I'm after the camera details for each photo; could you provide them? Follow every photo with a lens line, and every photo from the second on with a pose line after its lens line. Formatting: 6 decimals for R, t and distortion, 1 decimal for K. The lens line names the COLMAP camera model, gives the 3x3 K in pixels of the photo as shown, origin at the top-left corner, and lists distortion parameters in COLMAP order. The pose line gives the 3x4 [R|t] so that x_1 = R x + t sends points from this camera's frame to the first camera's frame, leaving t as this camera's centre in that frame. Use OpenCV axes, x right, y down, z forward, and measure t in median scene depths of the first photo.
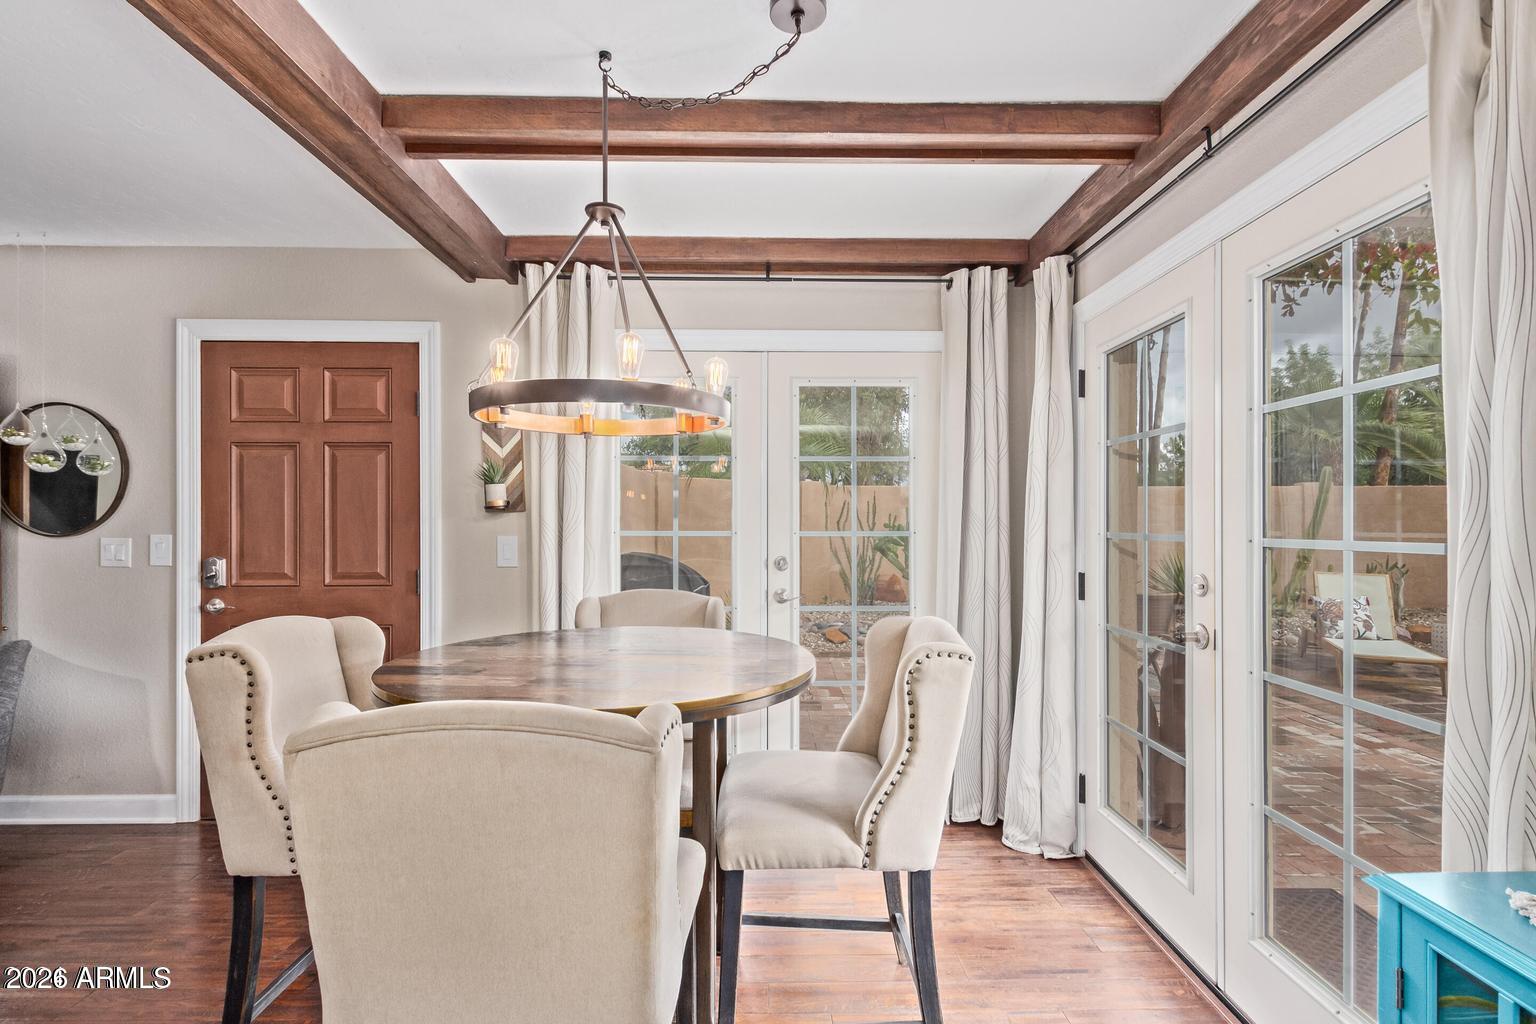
lens RADIAL K [[699.8, 0, 773.5], [0, 699.8, 522.2], [0, 0, 1]] dist [0.010300, -0.005697]
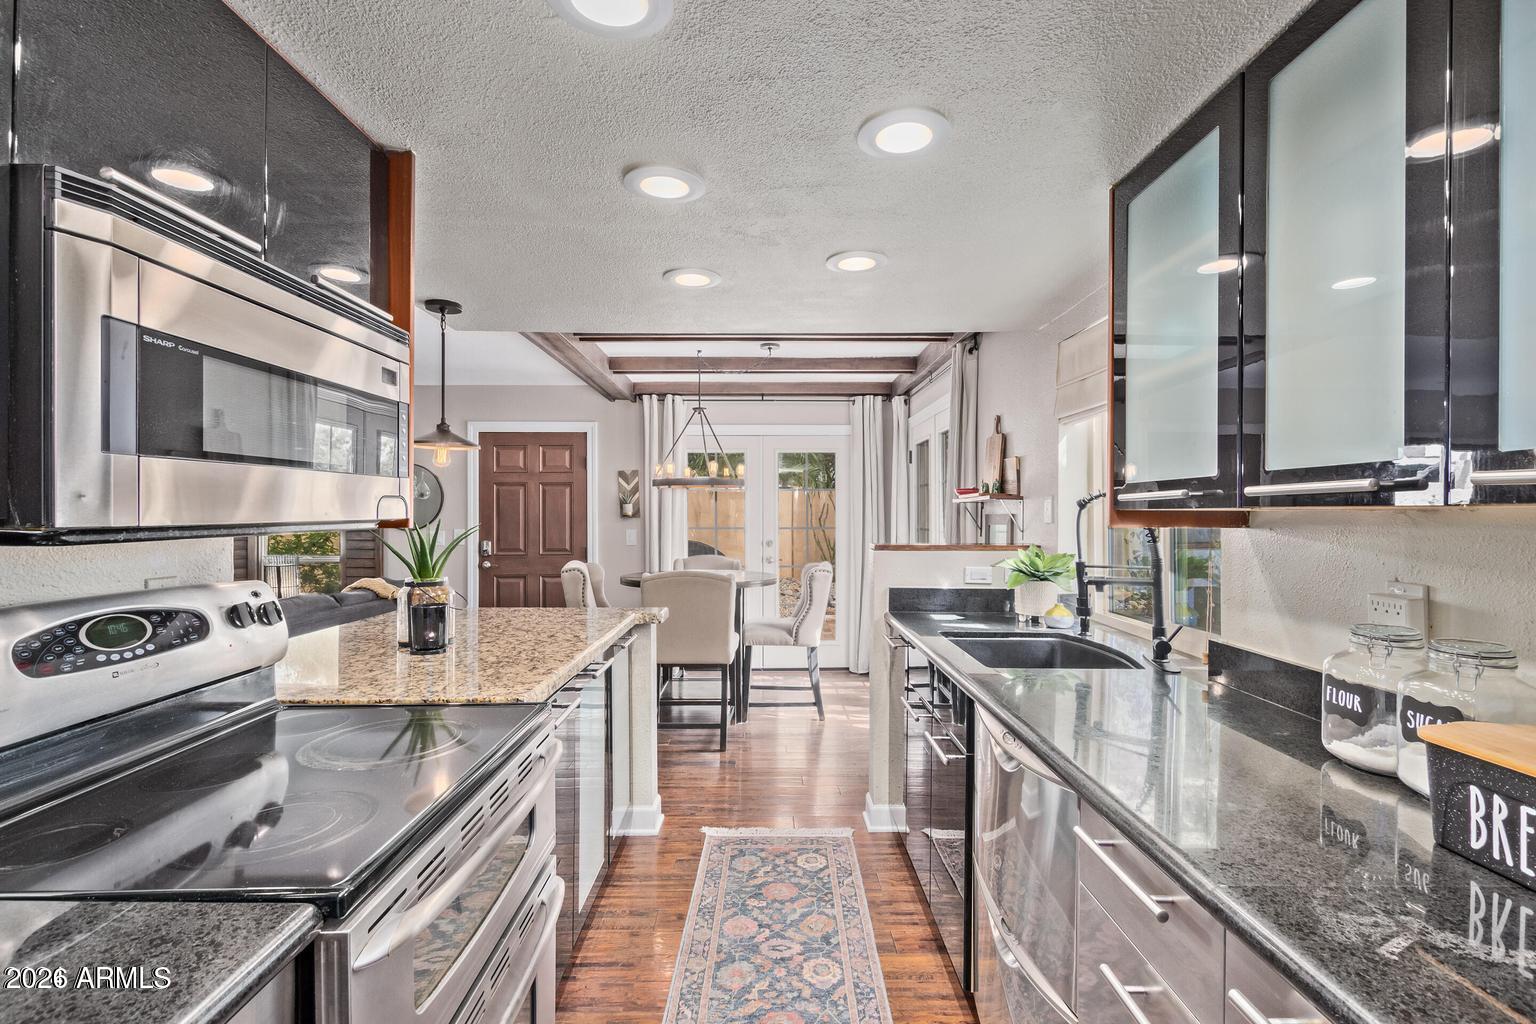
lens RADIAL K [[711.0, 0, 774.0], [0, 711.0, 524.1], [0, 0, 1]] dist [0.005924, -0.000172]
pose [[0.999987, -0.001695, -0.004765, 0.033516], [0.001753, 0.999922, 0.012366, -0.020863], [0.004744, -0.012374, 0.999912, -1.024341]]
